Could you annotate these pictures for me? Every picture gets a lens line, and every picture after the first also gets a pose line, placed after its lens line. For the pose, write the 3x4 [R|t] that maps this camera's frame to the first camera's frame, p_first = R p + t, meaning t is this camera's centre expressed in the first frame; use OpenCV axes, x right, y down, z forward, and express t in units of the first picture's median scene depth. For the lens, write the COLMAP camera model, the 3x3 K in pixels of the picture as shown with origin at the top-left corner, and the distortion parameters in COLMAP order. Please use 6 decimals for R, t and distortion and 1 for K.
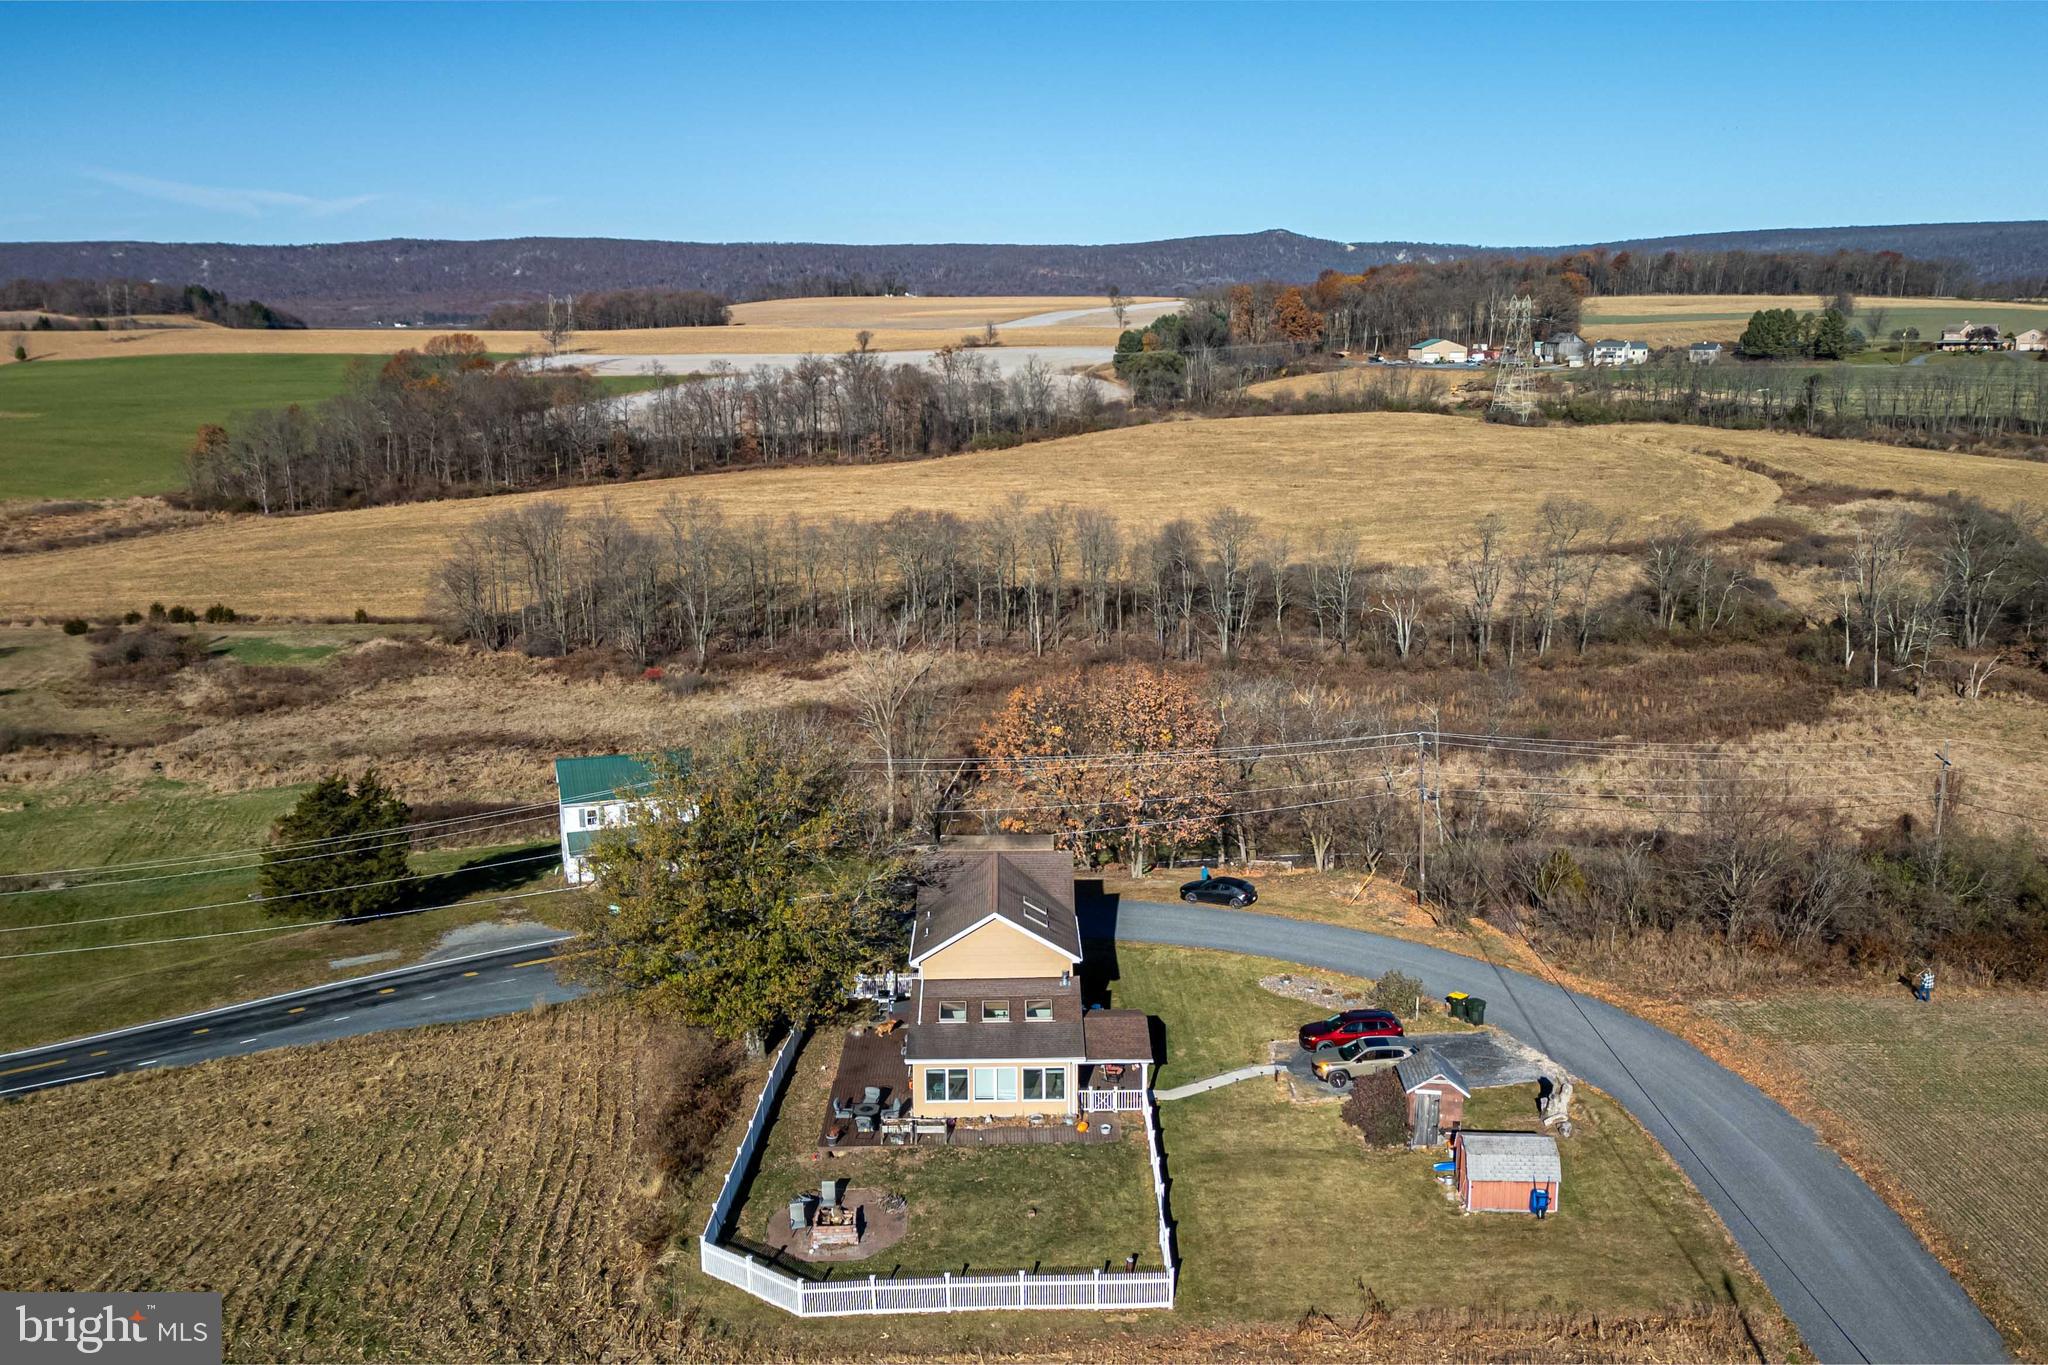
lens RADIAL K [[1691.3, 0, 1018.9], [0, 1691.3, 675.9], [0, 0, 1]] dist [0.079229, -0.084778]
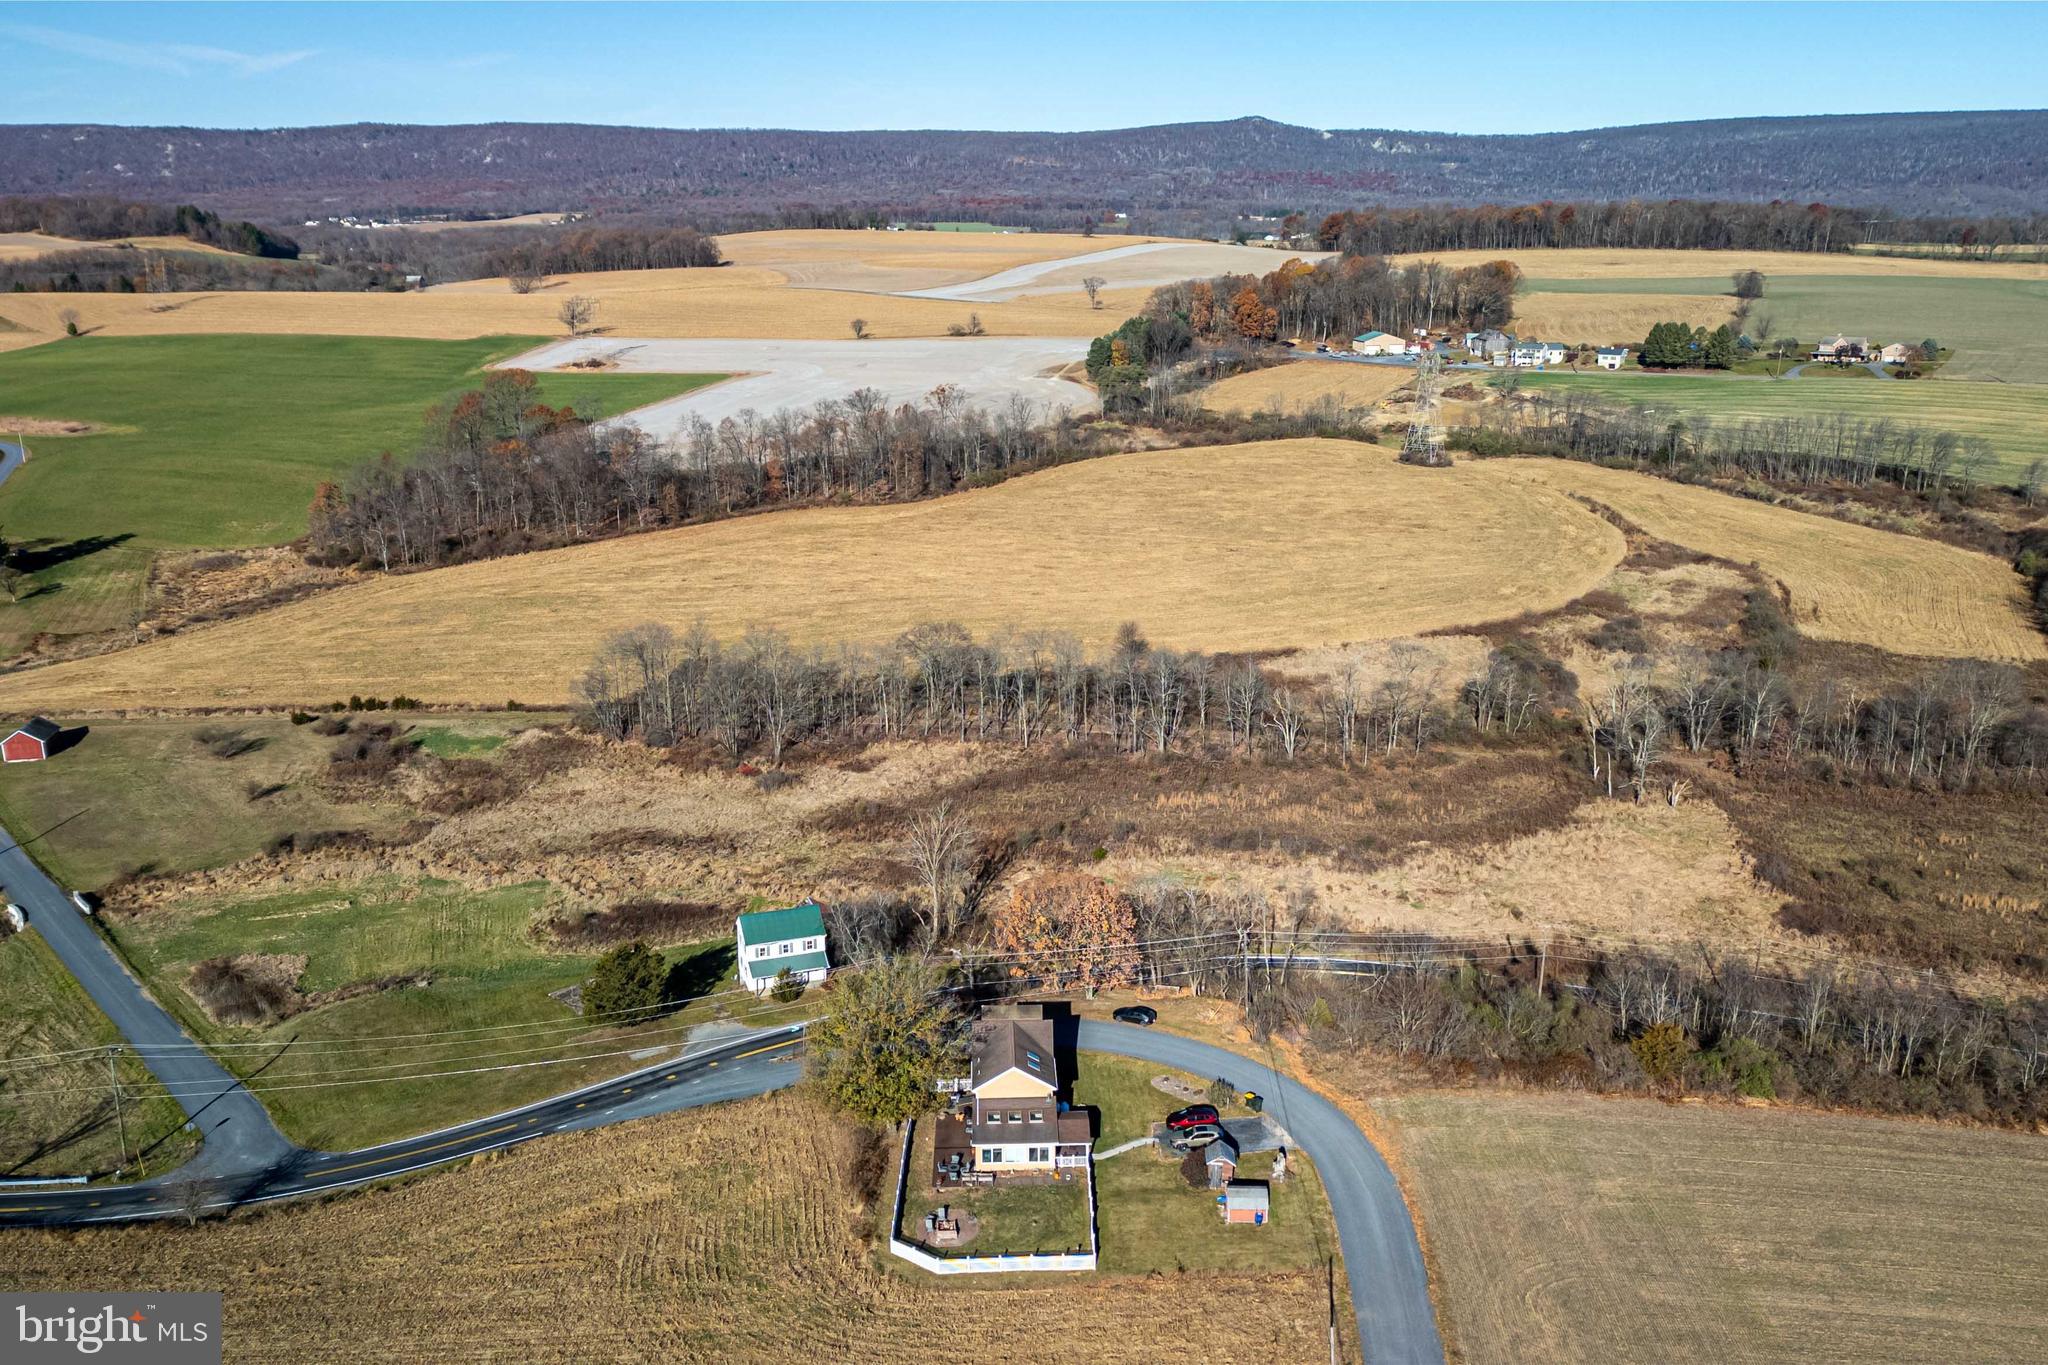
lens RADIAL K [[1691.3, 0, 1006.4], [0, 1691.3, 684.7], [0, 0, 1]] dist [0.079229, -0.084778]
pose [[0.999964, -0.006400, 0.005632, -0.023441], [0.005945, 0.996982, 0.077402, -0.351128], [-0.006110, -0.077365, 0.996984, -0.730836]]
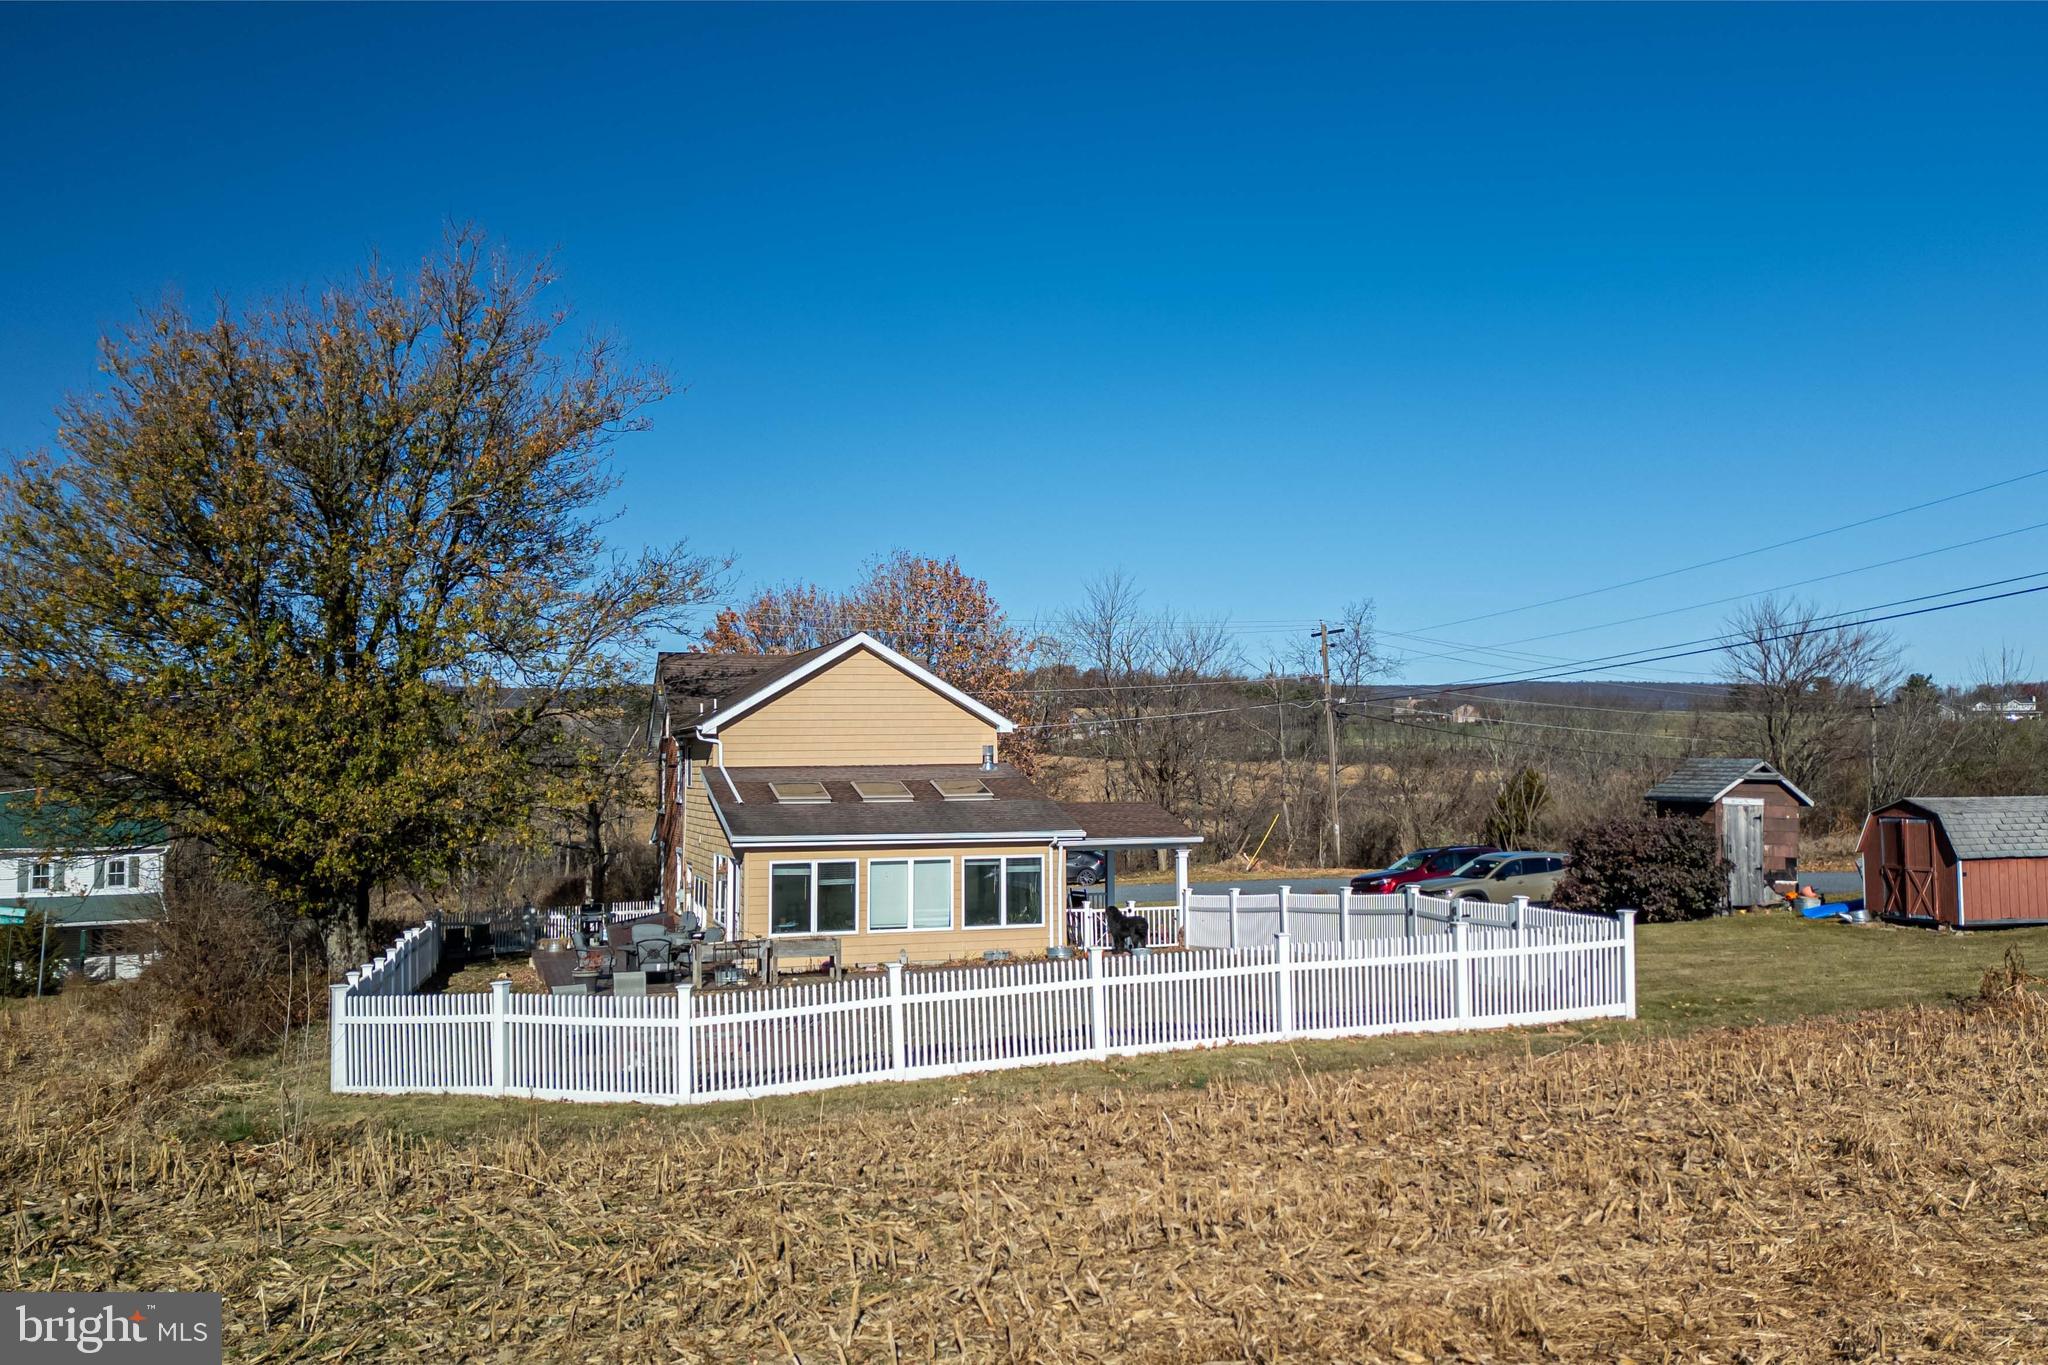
lens RADIAL K [[1691.3, 0, 1010.2], [0, 1691.3, 673.5], [0, 0, 1]] dist [0.079229, -0.084778]
pose [[0.955652, 0.014865, 0.294122, -0.095146], [0.061842, 0.966327, -0.249774, 0.216279], [-0.287931, 0.256886, 0.922554, 0.367113]]
